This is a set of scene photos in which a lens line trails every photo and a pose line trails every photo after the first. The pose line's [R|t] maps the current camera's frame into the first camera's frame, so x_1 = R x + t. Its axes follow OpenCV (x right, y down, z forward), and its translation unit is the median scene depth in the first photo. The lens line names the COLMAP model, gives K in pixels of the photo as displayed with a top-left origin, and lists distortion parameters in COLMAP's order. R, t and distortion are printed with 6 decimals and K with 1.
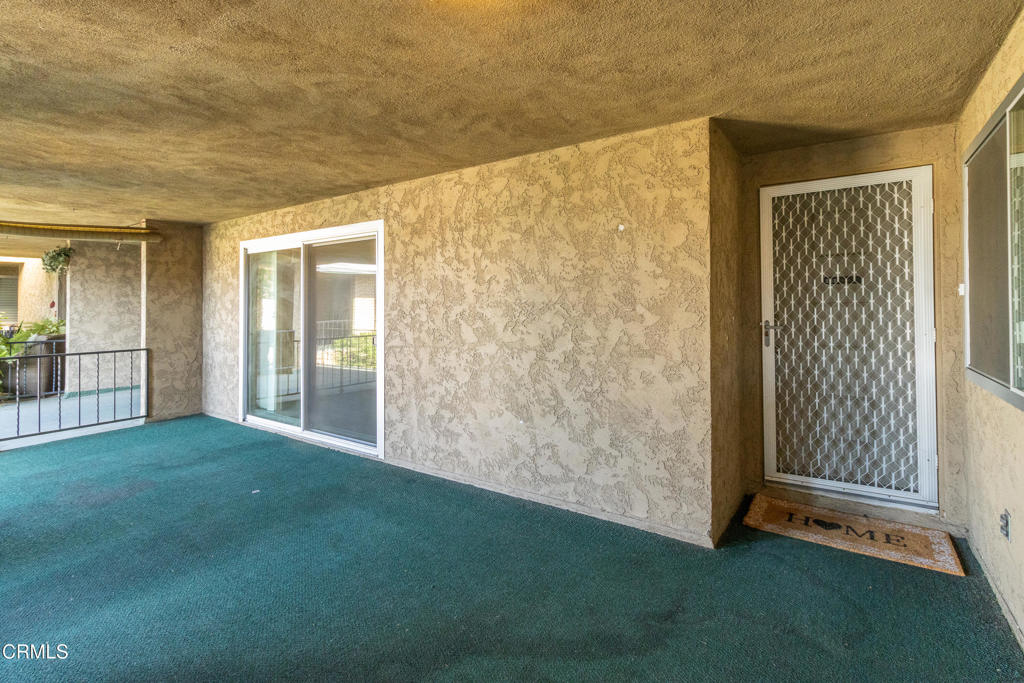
lens RADIAL K [[491.2, 0, 512.7], [0, 491.2, 299.9], [0, 0, 1]] dist [0.000437, 0.000300]
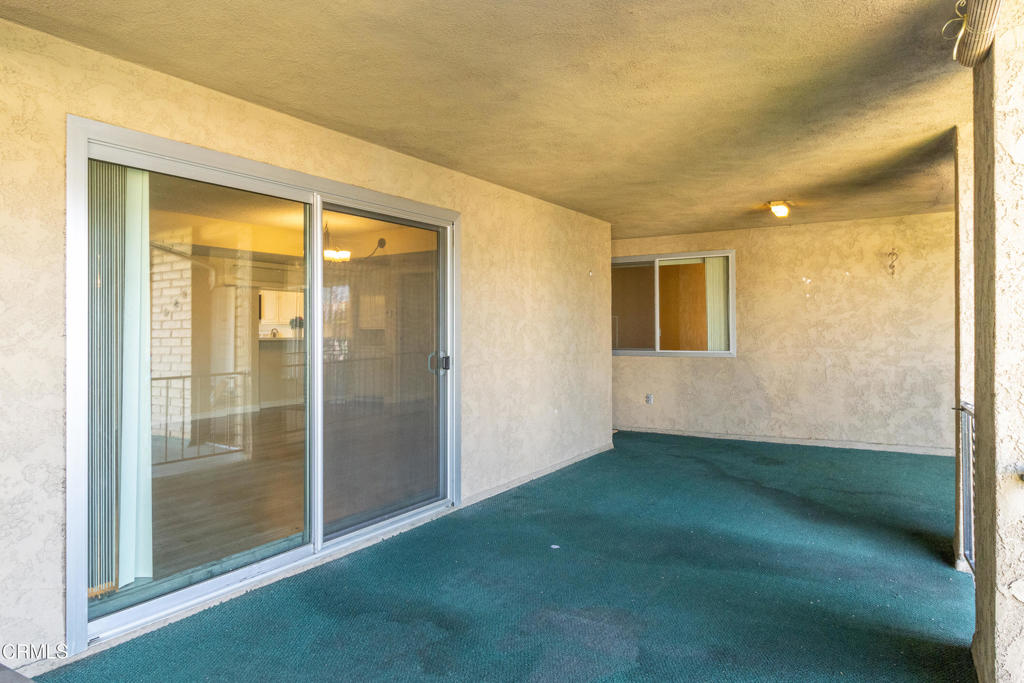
lens RADIAL K [[658.8, 0, 511.8], [0, 658.8, 330.4], [0, 0, 1]] dist [0.000297, -0.000150]
pose [[-0.046410, 0.004963, 0.998910, -1.519176], [-0.007540, 0.999957, -0.005318, 0.041478], [-0.998894, -0.007779, -0.046371, 1.069668]]
